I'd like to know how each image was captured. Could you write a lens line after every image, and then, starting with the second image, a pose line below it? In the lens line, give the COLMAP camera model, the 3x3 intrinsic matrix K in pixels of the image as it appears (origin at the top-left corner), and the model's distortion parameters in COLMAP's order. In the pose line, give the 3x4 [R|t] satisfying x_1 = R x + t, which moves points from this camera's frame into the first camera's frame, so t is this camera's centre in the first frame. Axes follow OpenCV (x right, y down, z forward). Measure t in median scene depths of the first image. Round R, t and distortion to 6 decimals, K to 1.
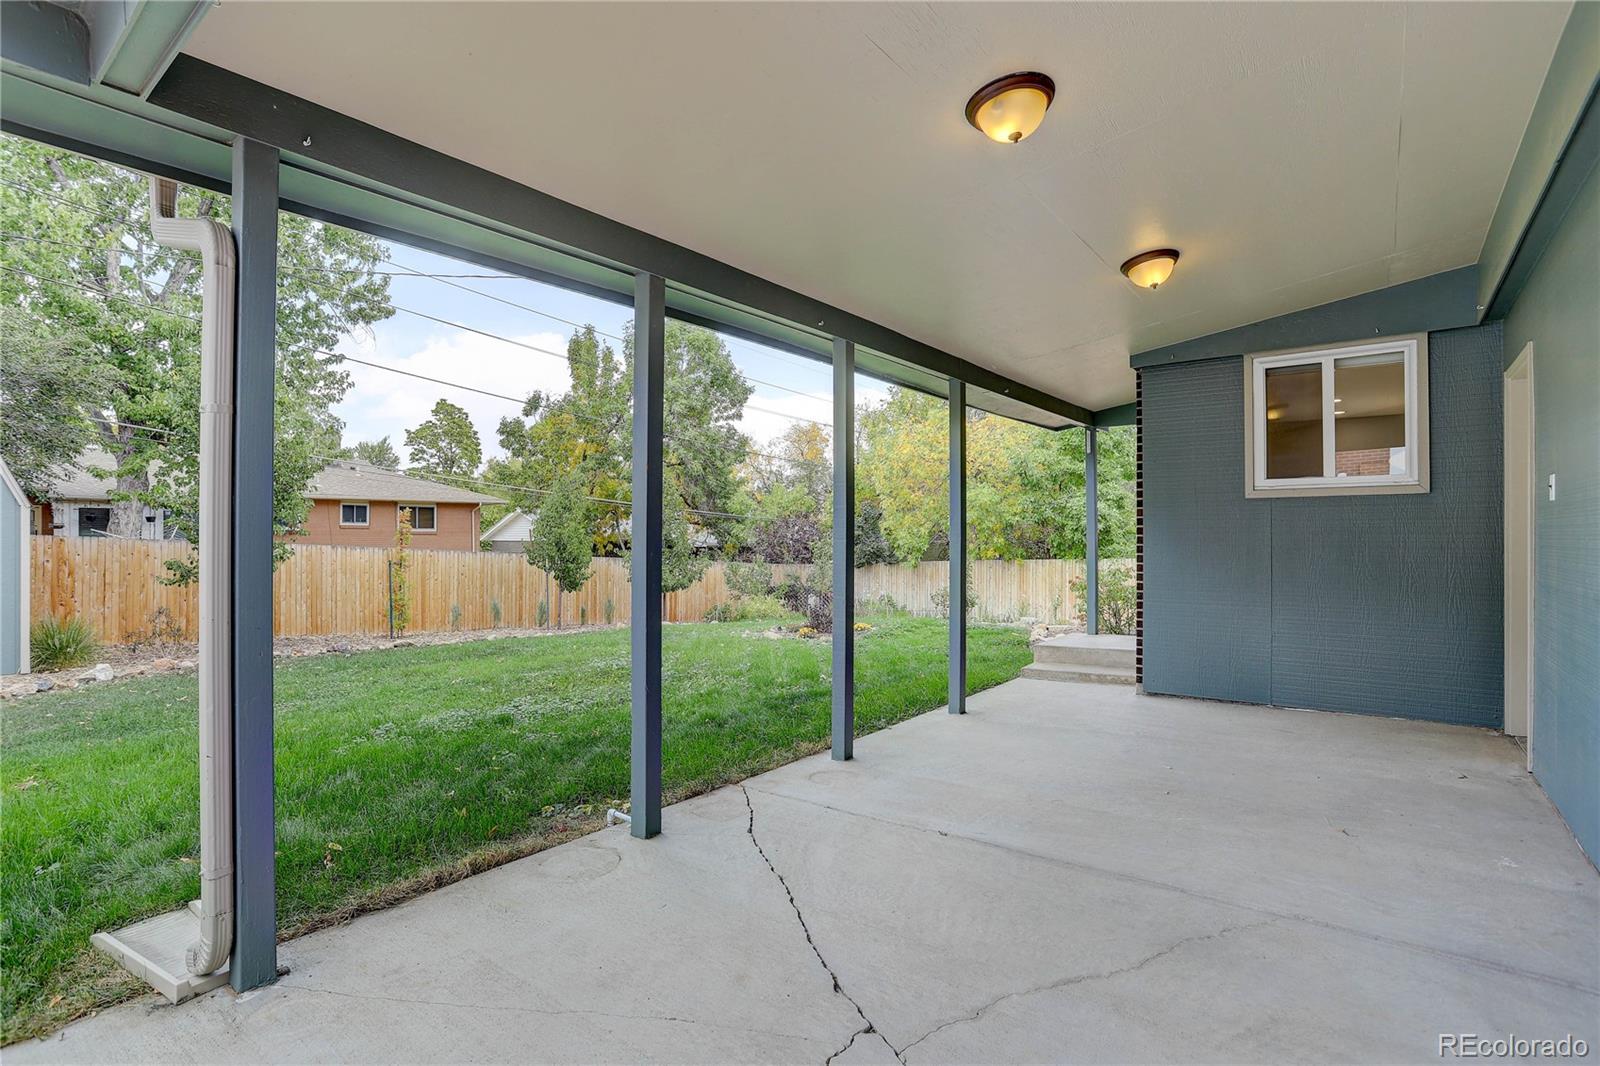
lens RADIAL K [[783.3, 0, 785.6], [0, 783.3, 536.6], [0, 0, 1]] dist [-0.080641, 0.036602]
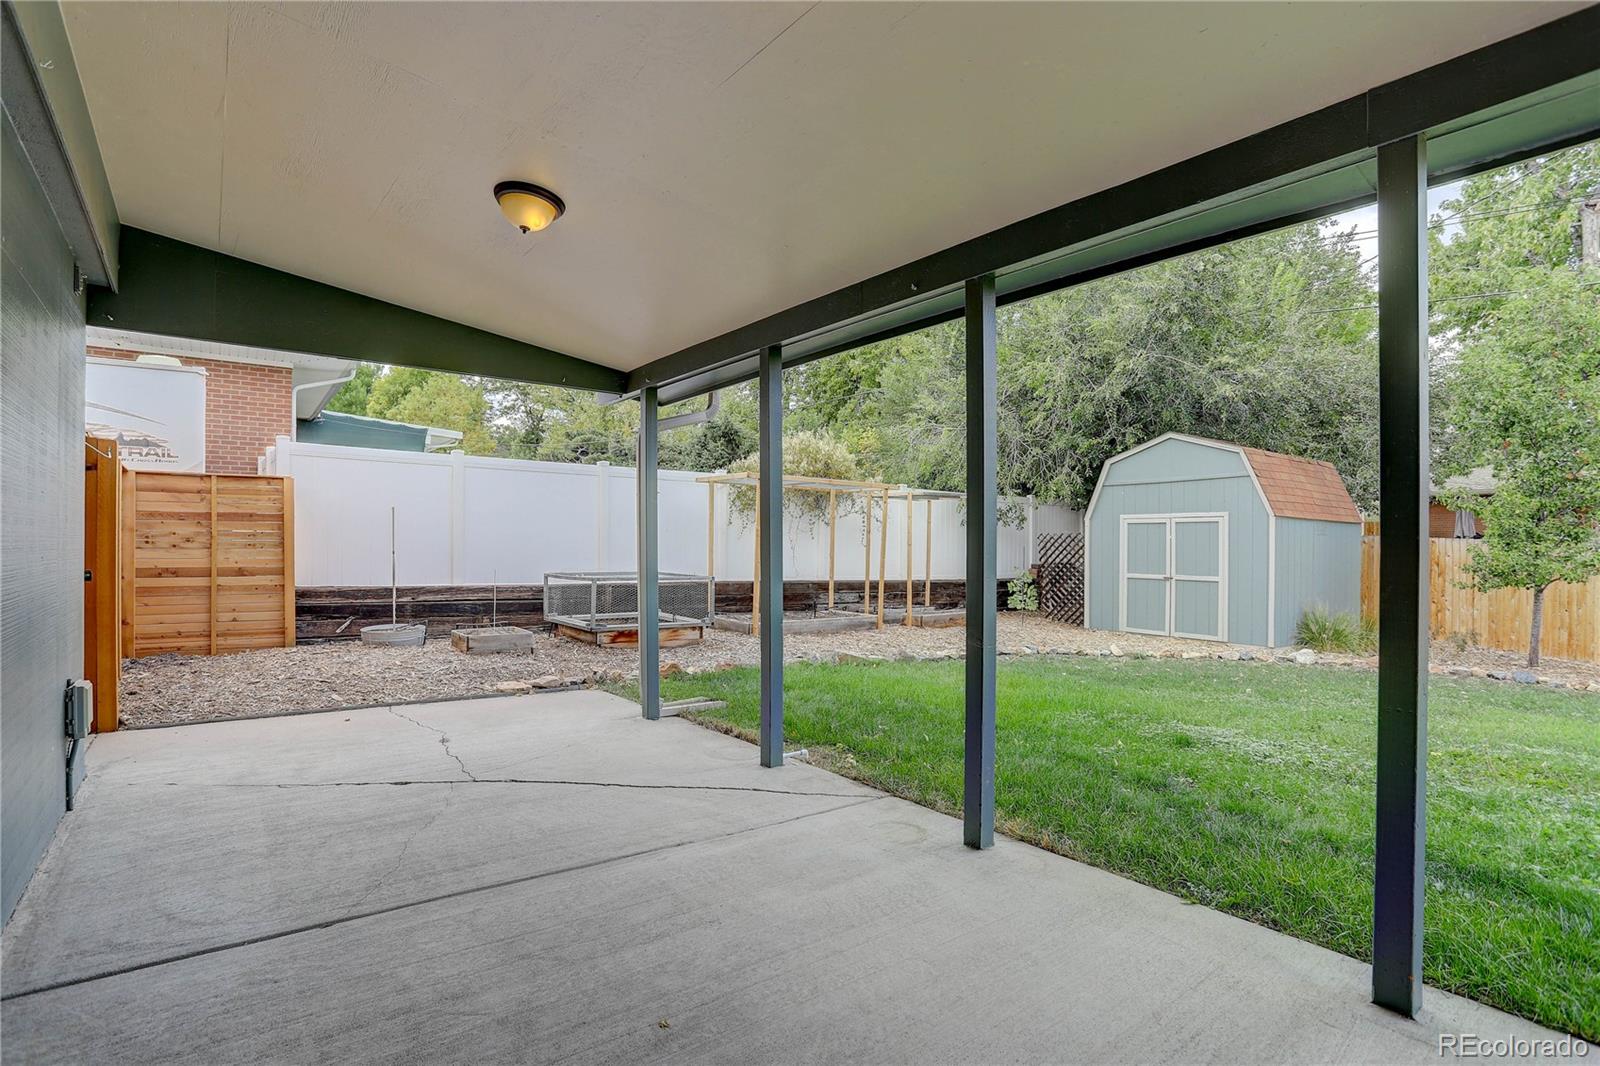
lens RADIAL K [[784.7, 0, 800.0], [0, 784.7, 533.0], [0, 0, 1]] dist [-0.034785, -0.000191]
pose [[-0.239289, -0.006664, -0.970926, 0.179122], [0.002050, 0.999971, -0.007369, -0.000890], [0.970946, -0.003754, -0.239268, 0.218981]]
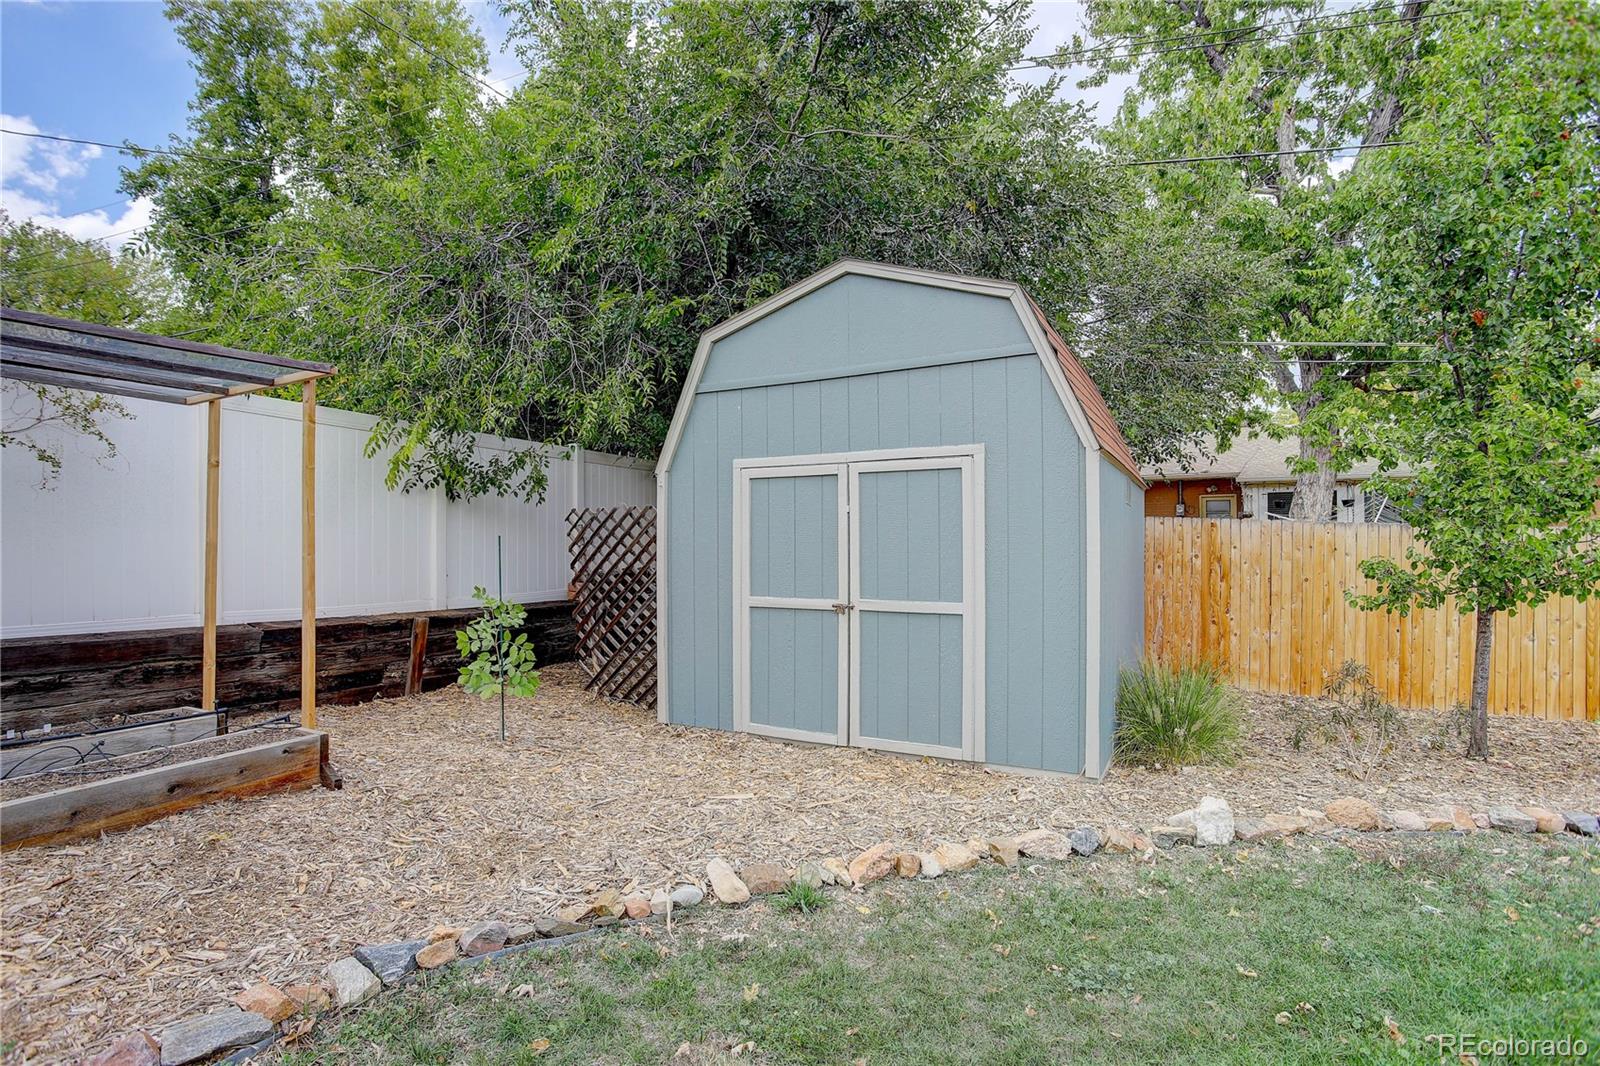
lens RADIAL K [[778.9, 0, 792.3], [0, 778.9, 536.2], [0, 0, 1]] dist [-0.078647, 0.038698]
pose [[0.224206, -0.004480, -0.974531, -0.224442], [0.008096, 0.999963, -0.002734, 0.007685], [0.974508, -0.007276, 0.224234, 0.278088]]
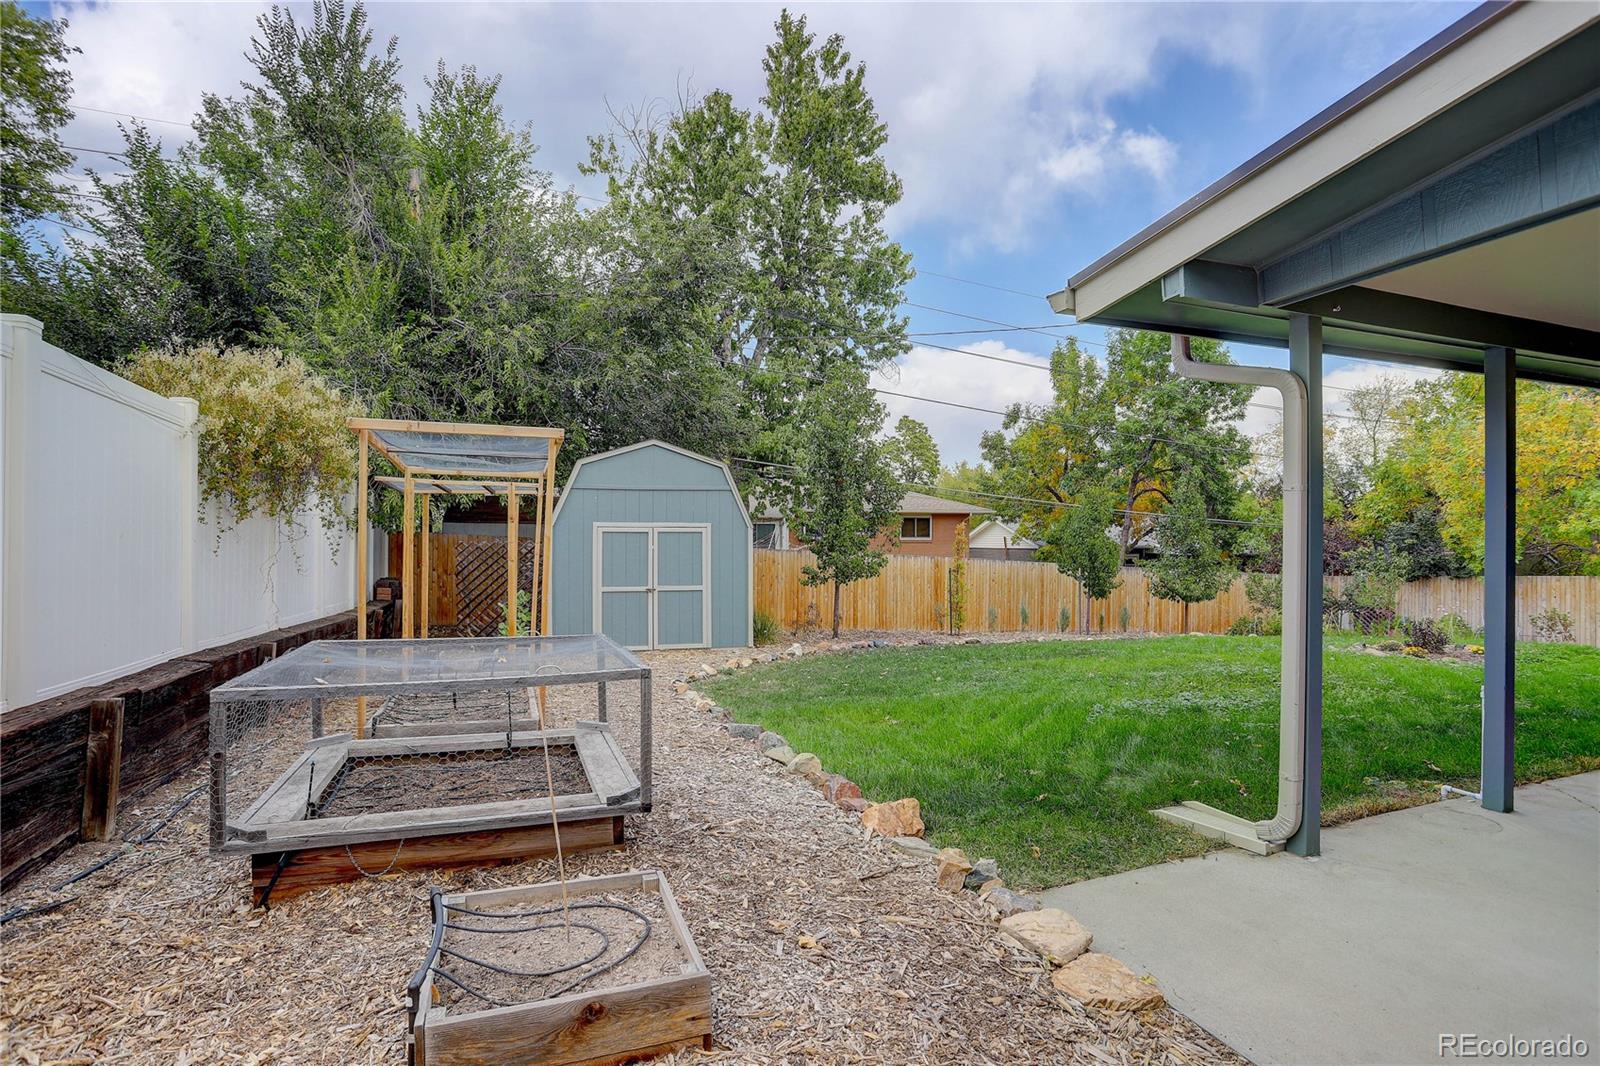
lens RADIAL K [[783.3, 0, 785.6], [0, 783.3, 536.6], [0, 0, 1]] dist [-0.080641, 0.036602]
pose [[0.856096, -0.004020, -0.516801, -0.080327], [0.000457, 0.999975, -0.007022, -0.005286], [0.516817, 0.005776, 0.856077, -0.088838]]
